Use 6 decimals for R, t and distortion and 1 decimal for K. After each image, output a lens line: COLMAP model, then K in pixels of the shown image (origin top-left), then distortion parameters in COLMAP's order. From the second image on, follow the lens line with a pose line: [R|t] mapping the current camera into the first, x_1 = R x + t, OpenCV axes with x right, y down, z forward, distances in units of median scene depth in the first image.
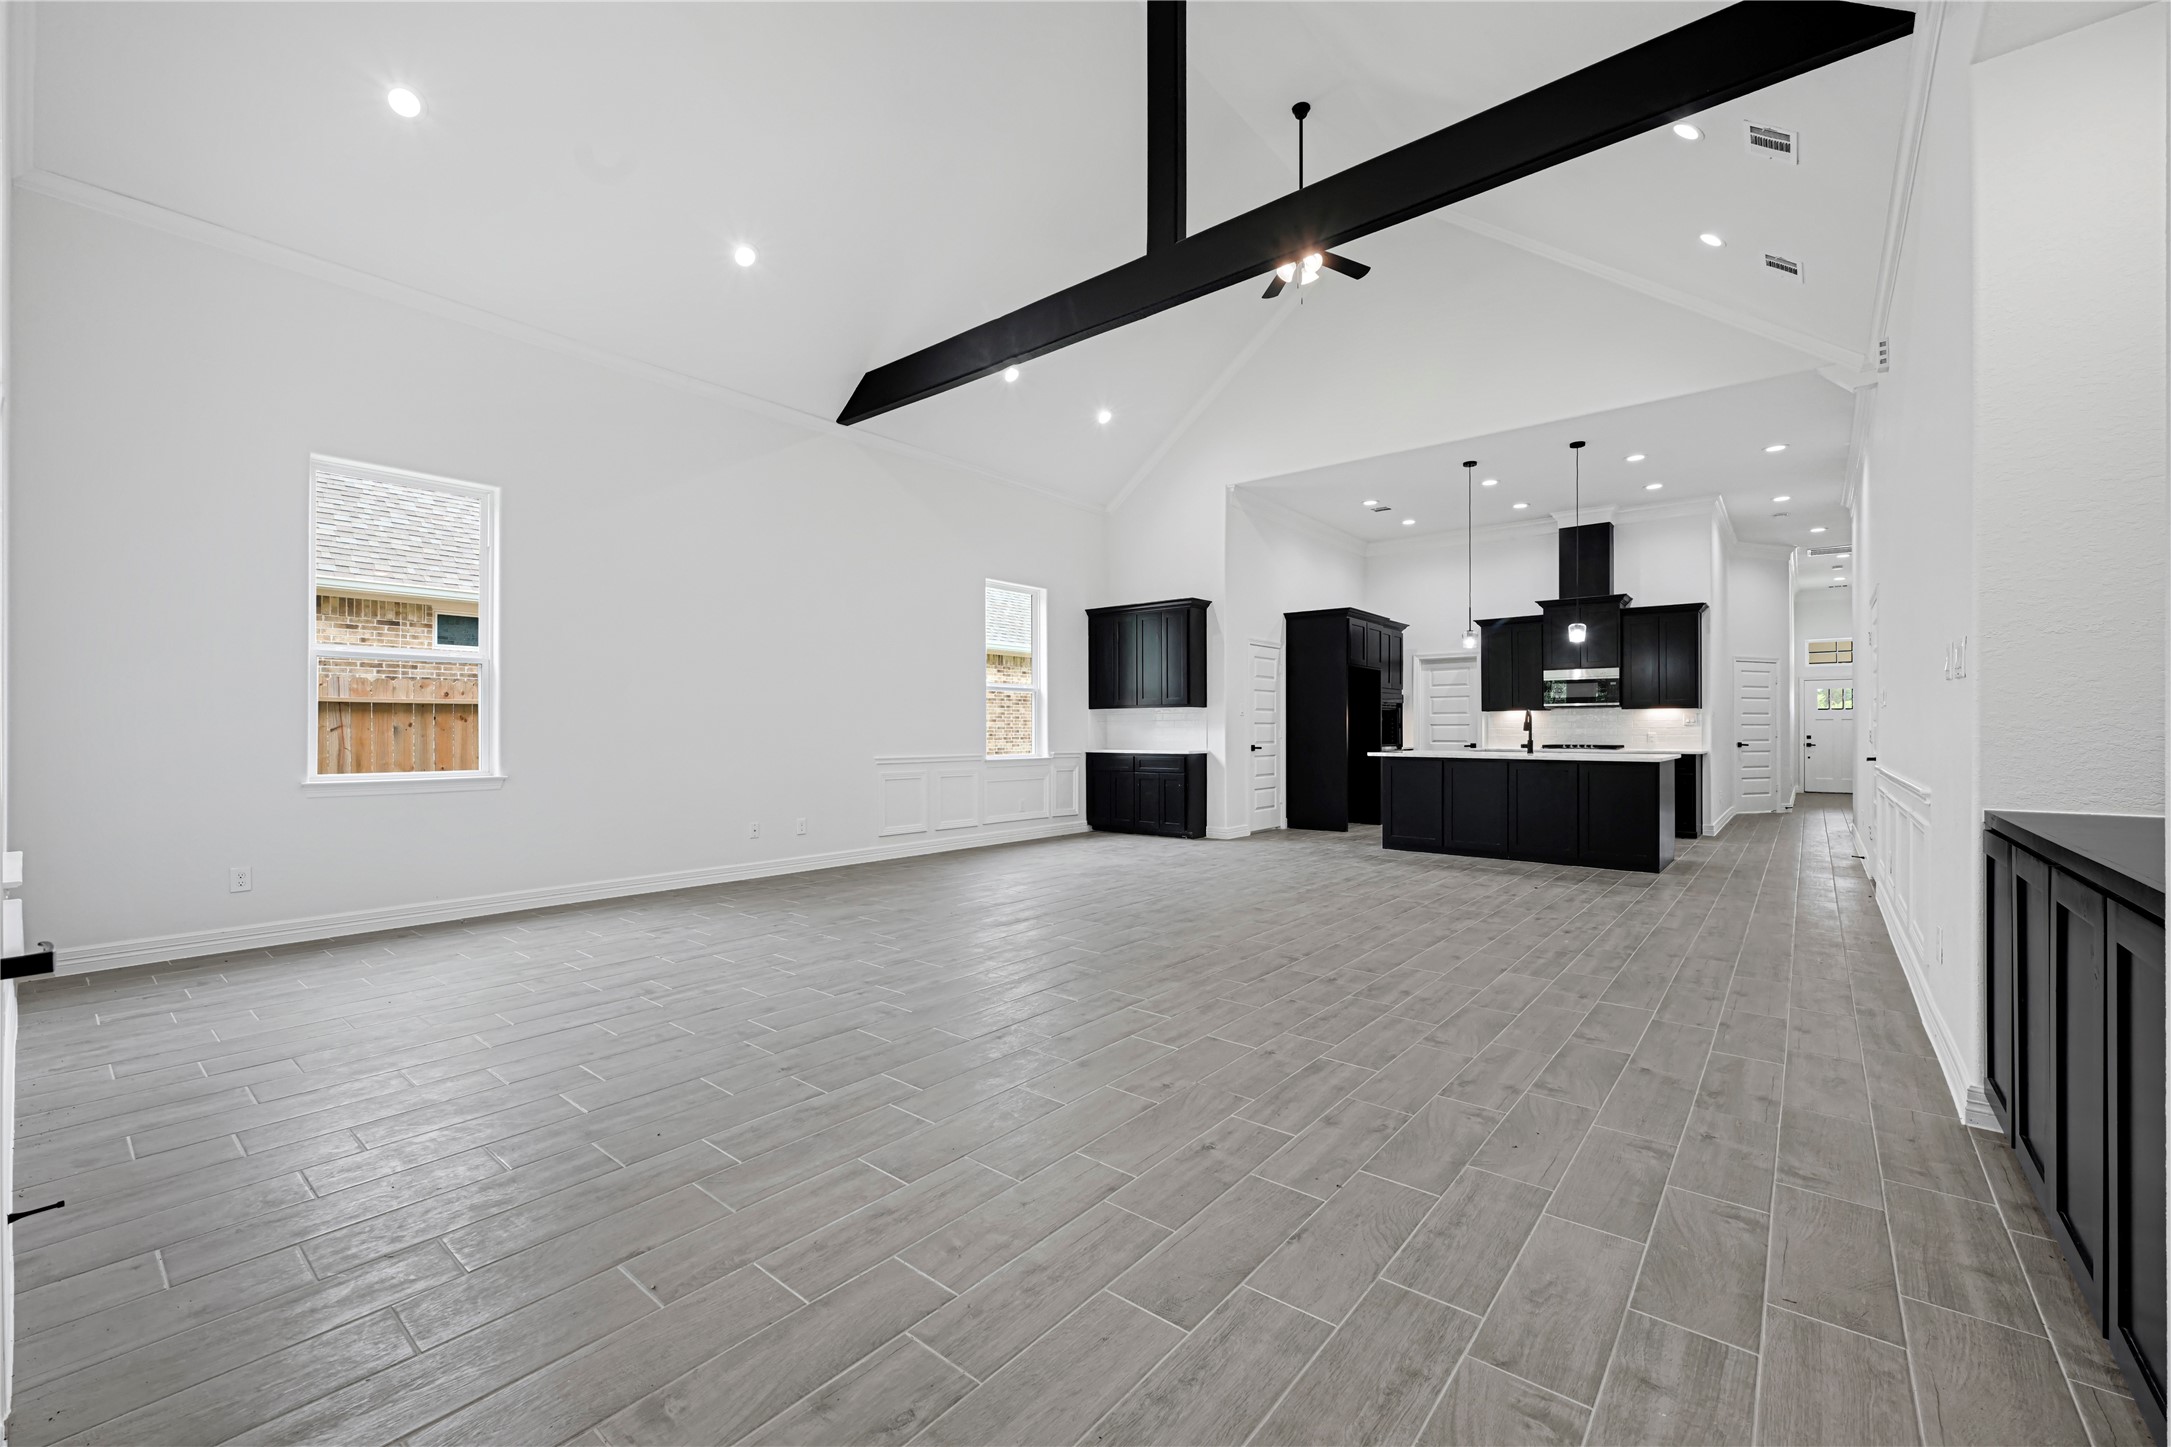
lens RADIAL K [[878.2, 0, 1079.5], [0, 878.2, 730.0], [0, 0, 1]] dist [0.000006, -0.000229]
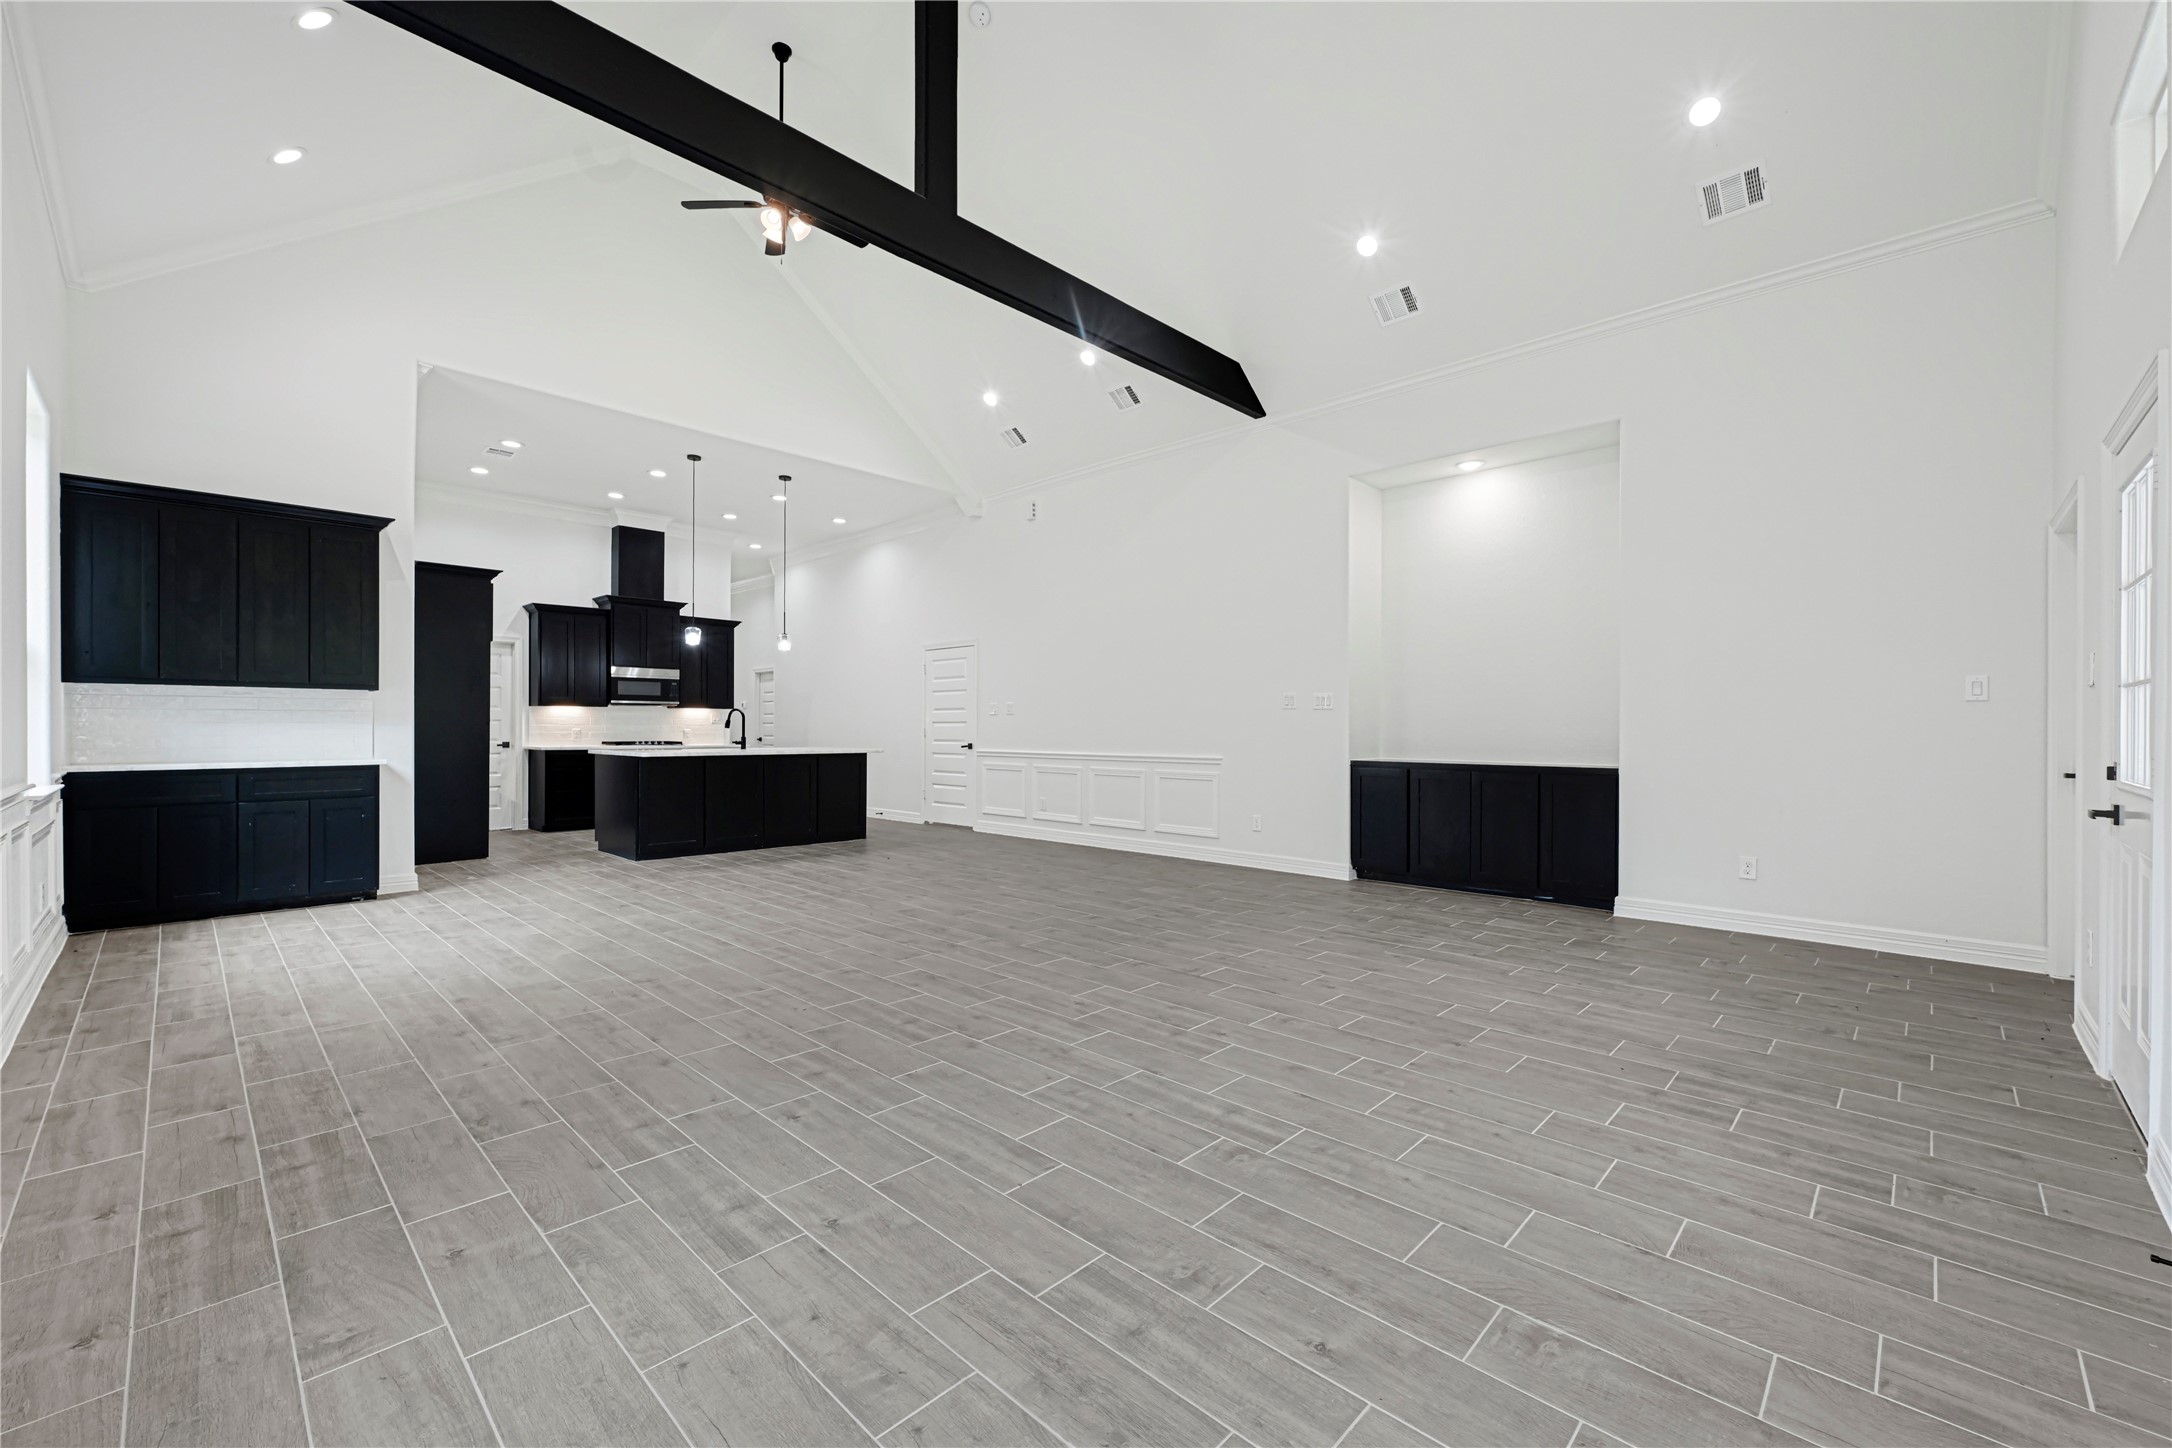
lens RADIAL K [[882.3, 0, 1085.6], [0, 882.3, 730.1], [0, 0, 1]] dist [-0.000493, -0.000088]
pose [[0.073189, -0.002066, 0.997316, -0.451593], [-0.003807, 0.999990, 0.002351, -0.000573], [-0.997311, -0.003969, 0.073180, 0.428868]]
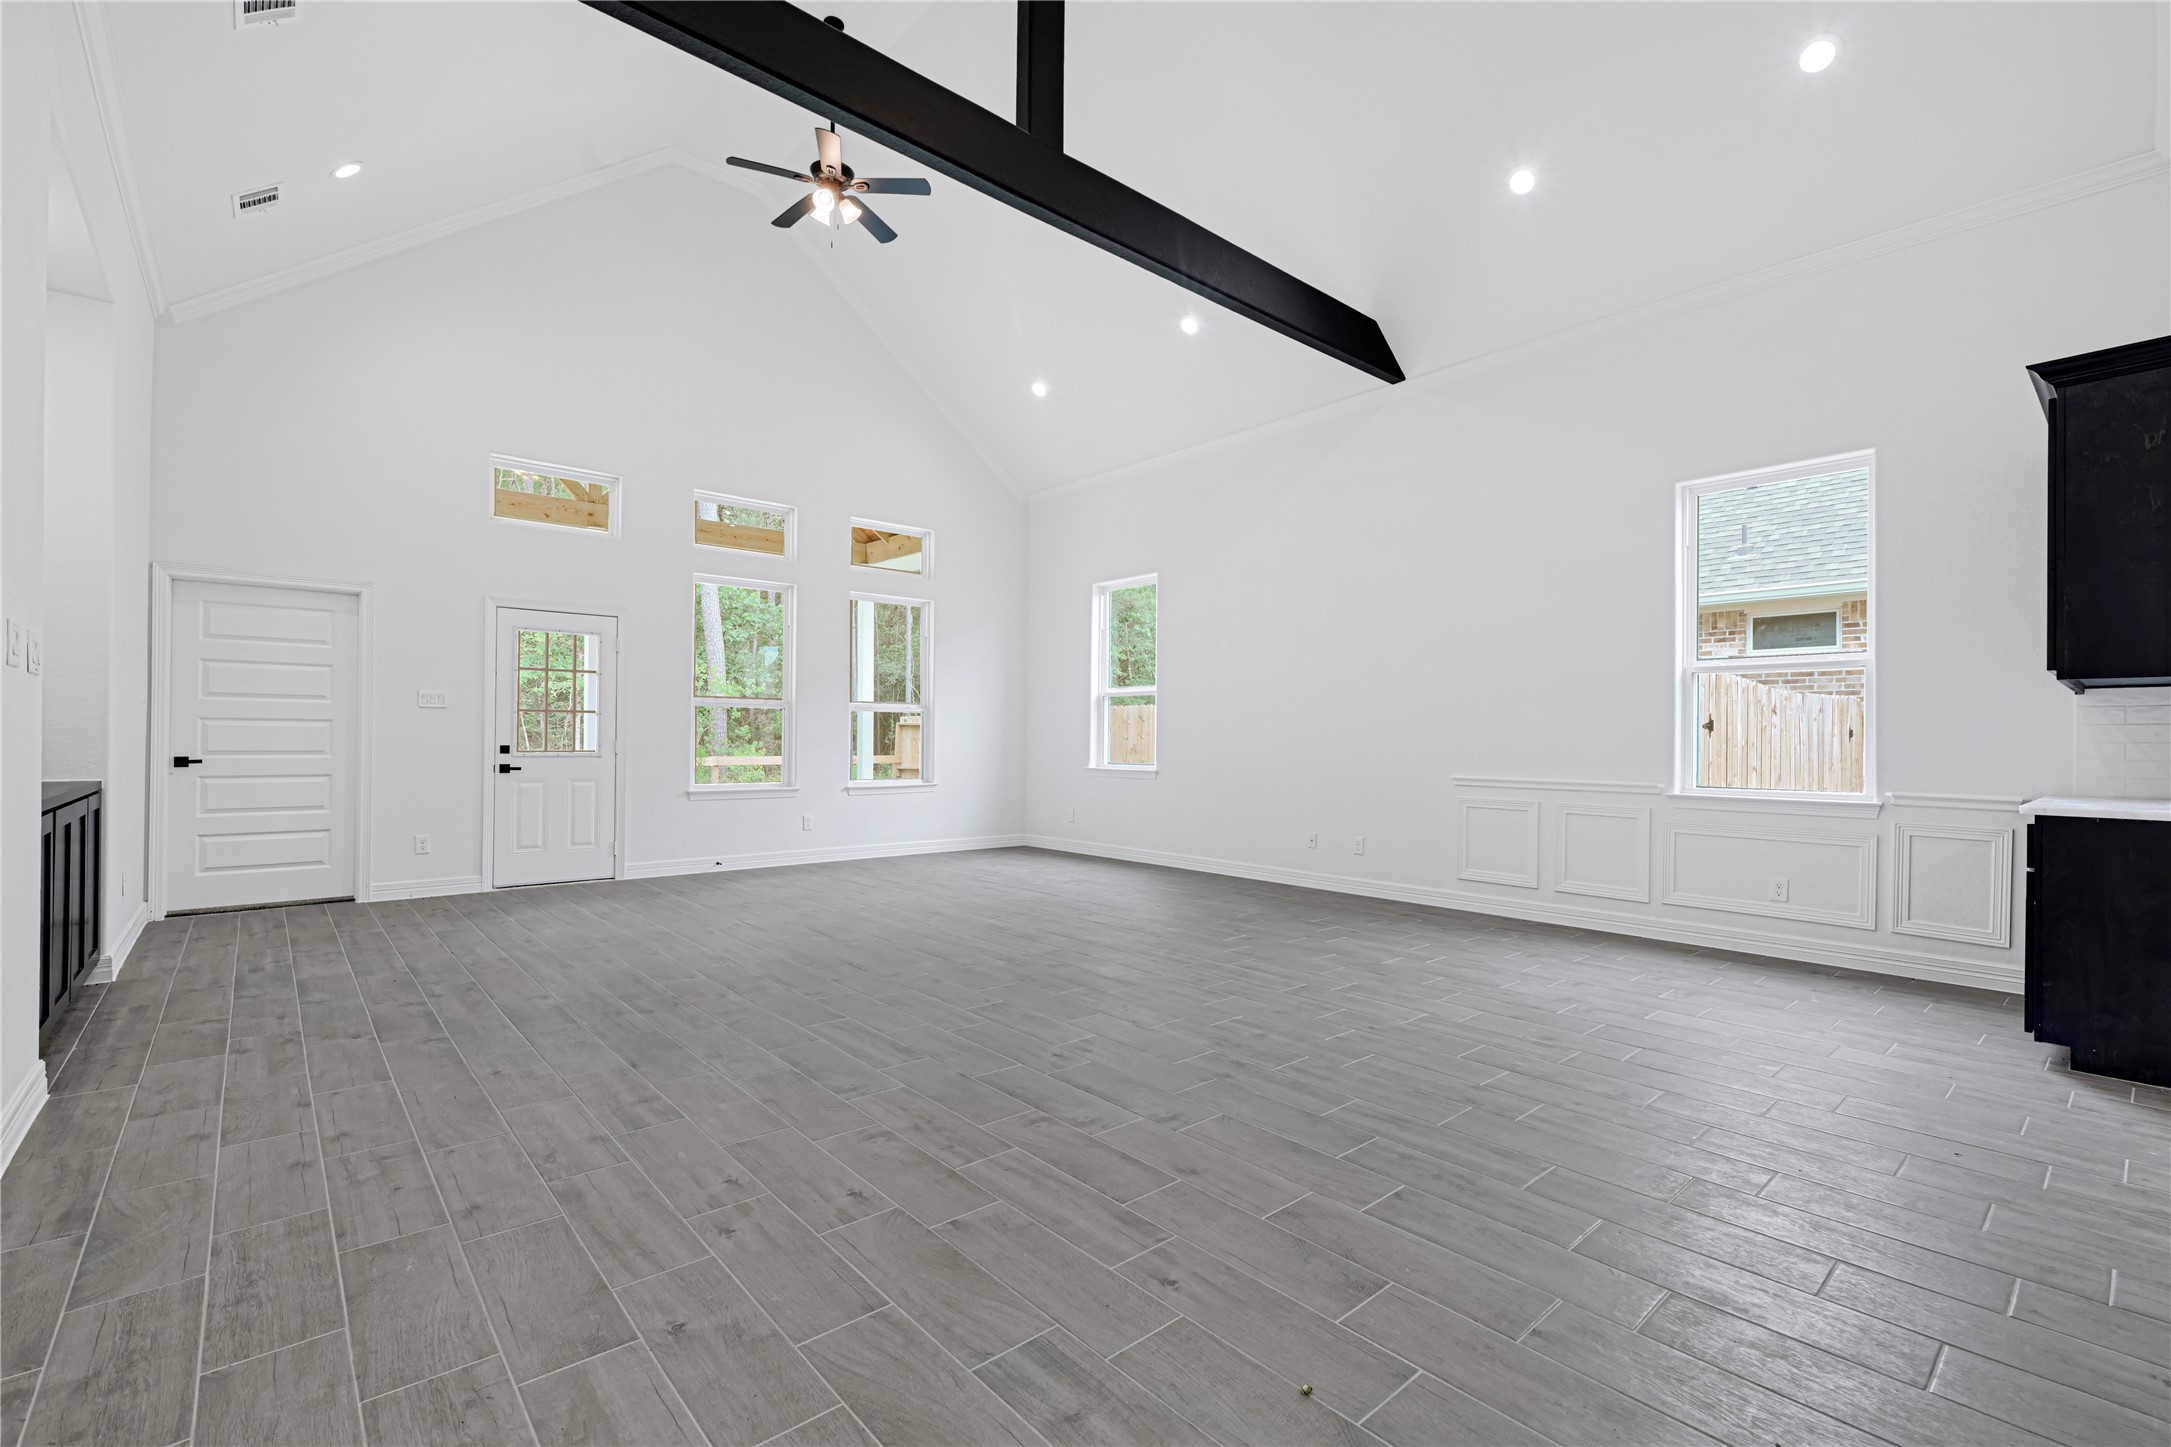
lens RADIAL K [[945.1, 0, 1089.8], [0, 945.1, 730.9], [0, 0, 1]] dist [0.000599, 0.000635]
pose [[-0.153334, -0.007089, -0.988149, 0.528802], [-0.008640, 0.999946, -0.005833, -0.000811], [0.988137, 0.007643, -0.153387, 0.657075]]
